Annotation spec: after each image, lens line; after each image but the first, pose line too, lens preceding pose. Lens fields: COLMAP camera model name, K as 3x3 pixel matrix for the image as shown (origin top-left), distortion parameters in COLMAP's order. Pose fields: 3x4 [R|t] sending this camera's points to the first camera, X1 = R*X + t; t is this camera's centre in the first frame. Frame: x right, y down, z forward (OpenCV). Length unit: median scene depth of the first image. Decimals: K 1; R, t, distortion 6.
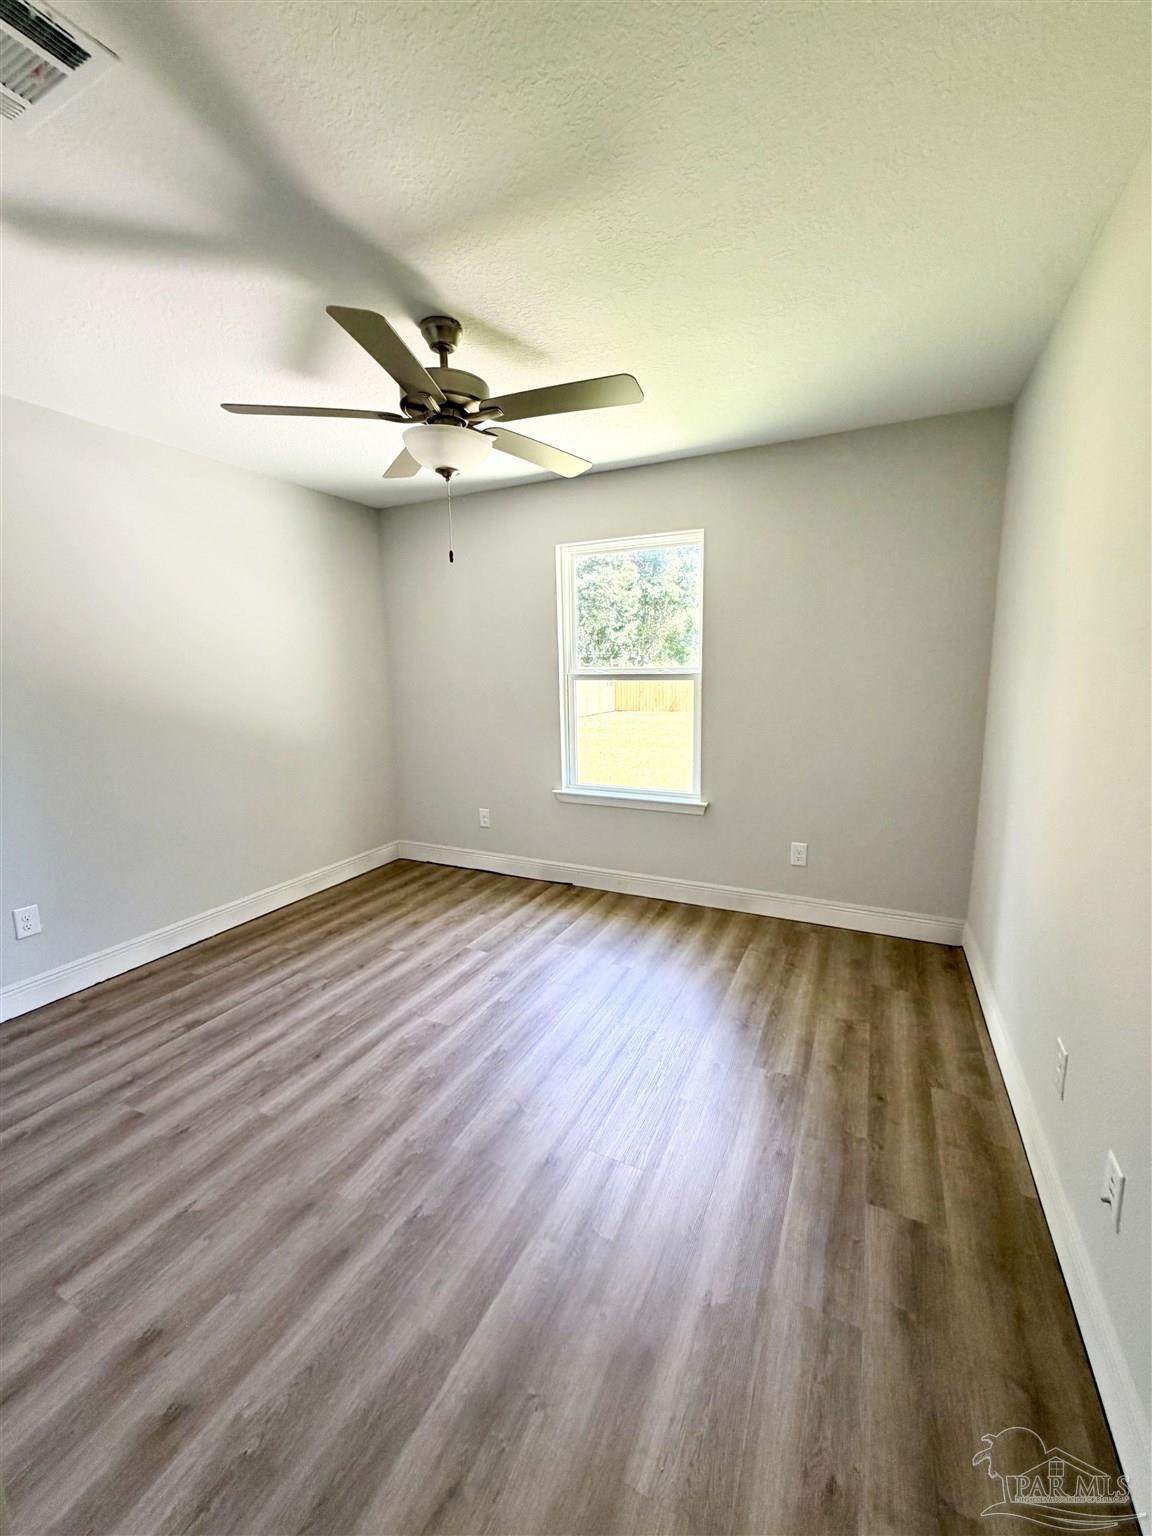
lens RADIAL K [[612.4, 0, 576.0], [0, 612.4, 763.9], [0, 0, 1]] dist [-0.000803, 0.000405]
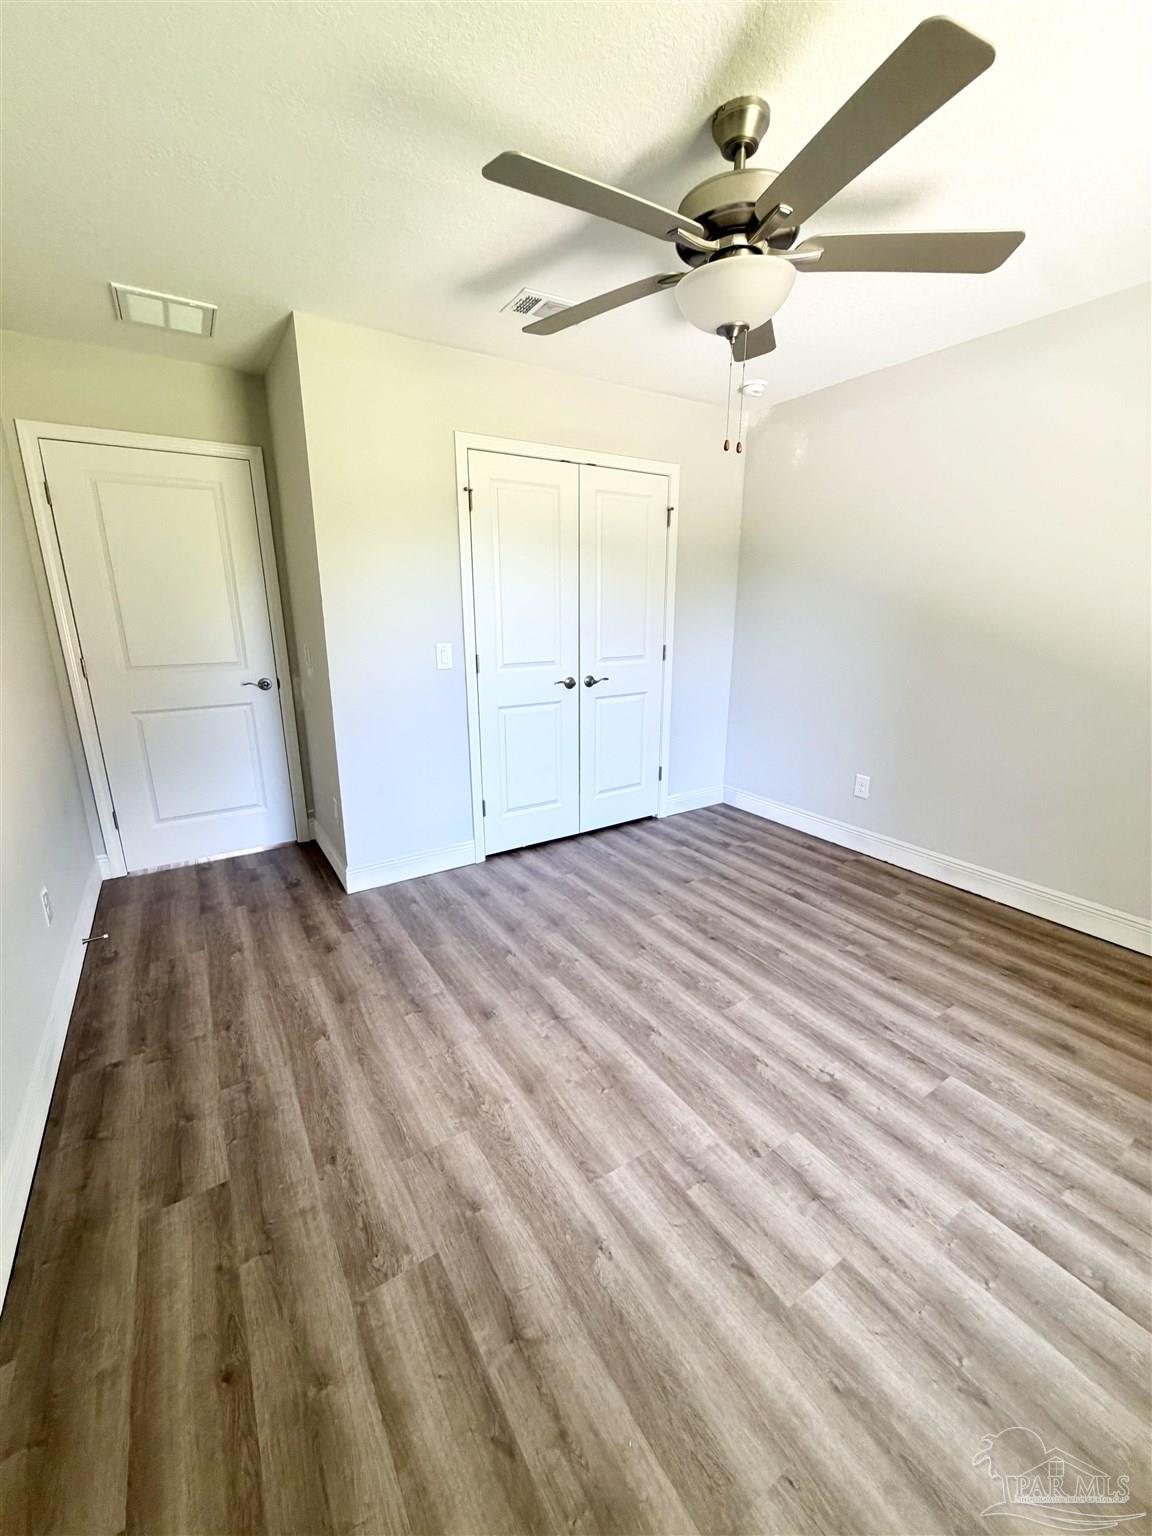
lens RADIAL K [[612.4, 0, 576.0], [0, 612.4, 763.9], [0, 0, 1]] dist [-0.000803, 0.000405]
pose [[-0.515862, 0.237806, -0.823004, 0.526415], [-0.123058, 0.930166, 0.345903, -0.177844], [0.847787, 0.279715, -0.450573, 1.088336]]
